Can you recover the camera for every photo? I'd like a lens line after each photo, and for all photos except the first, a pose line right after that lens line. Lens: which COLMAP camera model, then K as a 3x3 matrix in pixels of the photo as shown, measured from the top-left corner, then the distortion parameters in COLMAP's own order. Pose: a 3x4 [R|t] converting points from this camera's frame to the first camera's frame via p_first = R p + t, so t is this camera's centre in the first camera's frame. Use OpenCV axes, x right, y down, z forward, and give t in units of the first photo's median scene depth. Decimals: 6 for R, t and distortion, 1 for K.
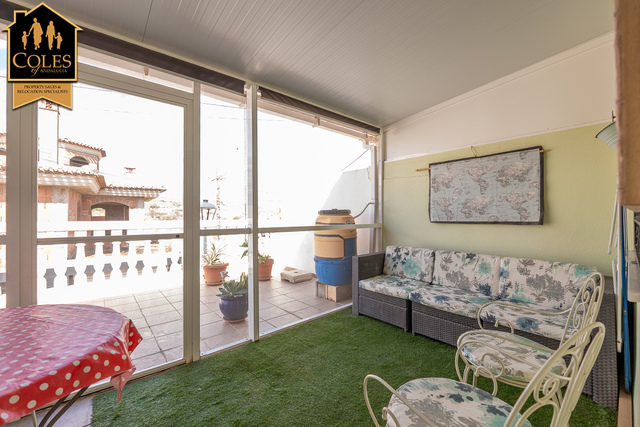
lens RADIAL K [[269.0, 0, 317.5], [0, 269.0, 214.5], [0, 0, 1]] dist [0.000369, 0.000095]
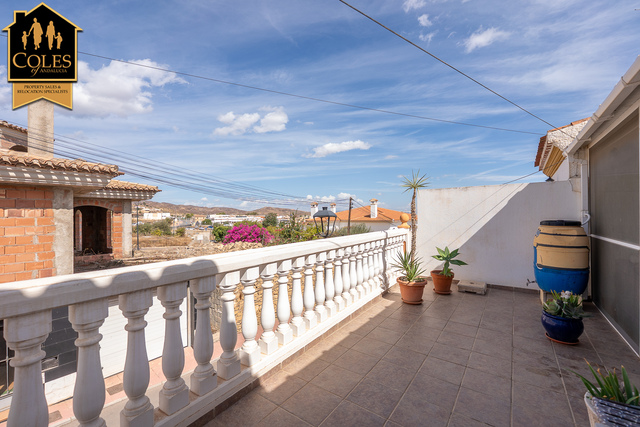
lens RADIAL K [[269.0, 0, 325.2], [0, 269.0, 215.3], [0, 0, 1]] dist [0.000369, 0.000095]
pose [[0.973200, -0.009276, 0.229774, -0.406541], [0.009059, 0.999957, 0.002000, -0.018187], [-0.229783, 0.000136, 0.973242, 0.088913]]
